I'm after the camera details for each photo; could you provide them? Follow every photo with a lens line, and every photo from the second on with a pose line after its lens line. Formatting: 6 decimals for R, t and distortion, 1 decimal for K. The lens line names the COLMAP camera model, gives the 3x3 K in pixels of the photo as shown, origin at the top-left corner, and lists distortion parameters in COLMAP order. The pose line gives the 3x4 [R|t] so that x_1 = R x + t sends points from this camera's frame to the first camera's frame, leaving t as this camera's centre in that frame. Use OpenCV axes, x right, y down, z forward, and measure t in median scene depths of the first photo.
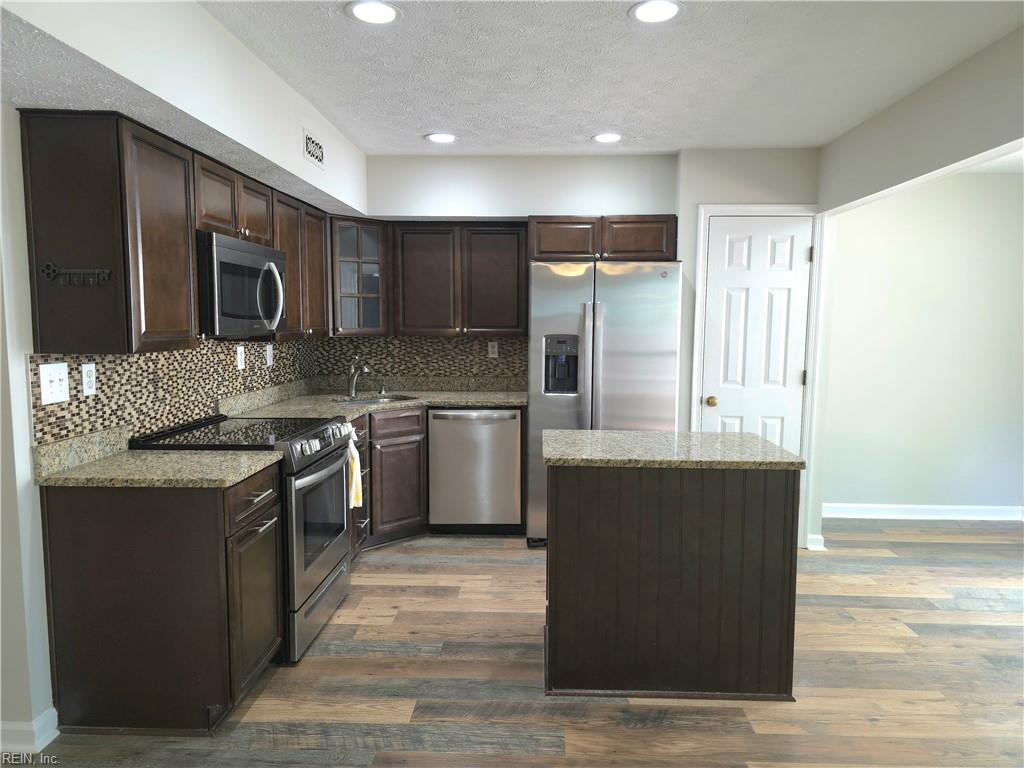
lens RADIAL K [[687.6, 0, 517.0], [0, 687.6, 385.9], [0, 0, 1]] dist [0.082166, -0.078302]
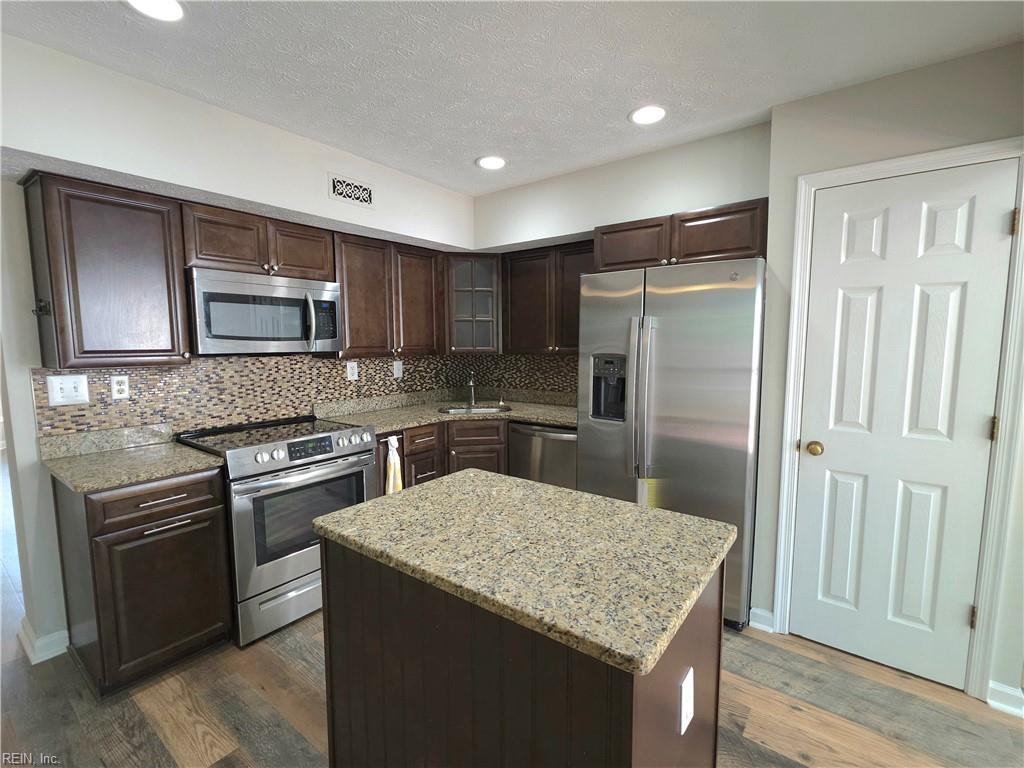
lens RADIAL K [[464.8, 0, 516.1], [0, 464.8, 385.3], [0, 0, 1]] dist [0.002301, -0.000311]
pose [[0.818626, 0.045425, -0.572528, 0.310352], [-0.045873, 0.998854, 0.013659, -0.036543], [0.572492, 0.015082, 0.819772, 0.436717]]
